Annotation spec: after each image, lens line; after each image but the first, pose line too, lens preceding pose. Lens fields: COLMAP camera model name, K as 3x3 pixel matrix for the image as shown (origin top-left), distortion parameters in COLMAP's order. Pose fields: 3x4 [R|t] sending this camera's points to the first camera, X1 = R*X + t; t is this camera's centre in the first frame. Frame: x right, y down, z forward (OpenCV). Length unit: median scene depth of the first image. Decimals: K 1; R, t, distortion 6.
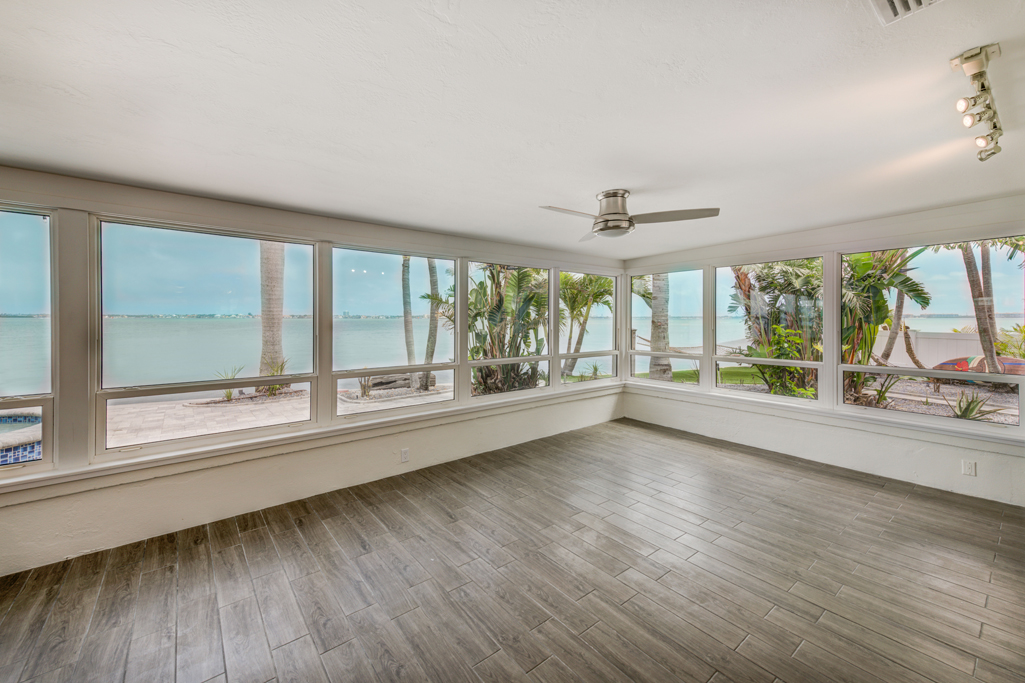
lens RADIAL K [[404.5, 0, 516.9], [0, 404.5, 327.5], [0, 0, 1]] dist [0.023873, -0.000098]
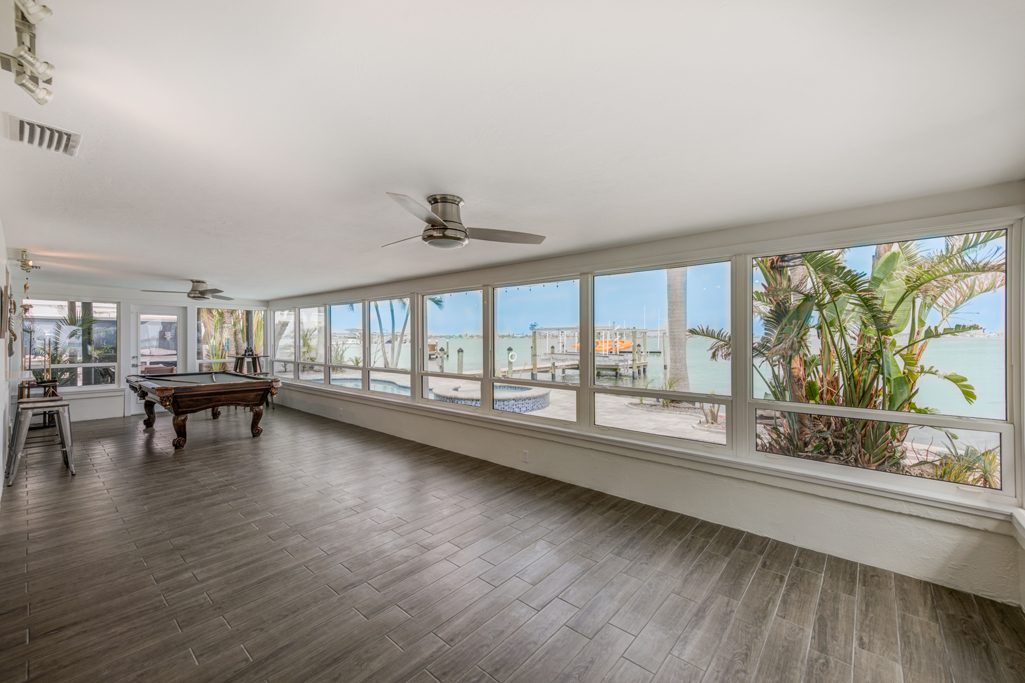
lens RADIAL K [[410.6, 0, 495.5], [0, 410.6, 343.7], [0, 0, 1]] dist [0.014446, 0.000003]
pose [[0.146720, 0.007654, -0.989148, 0.819128], [-0.019907, 0.999790, 0.004784, -0.007354], [0.988978, 0.018989, 0.146842, 0.703826]]
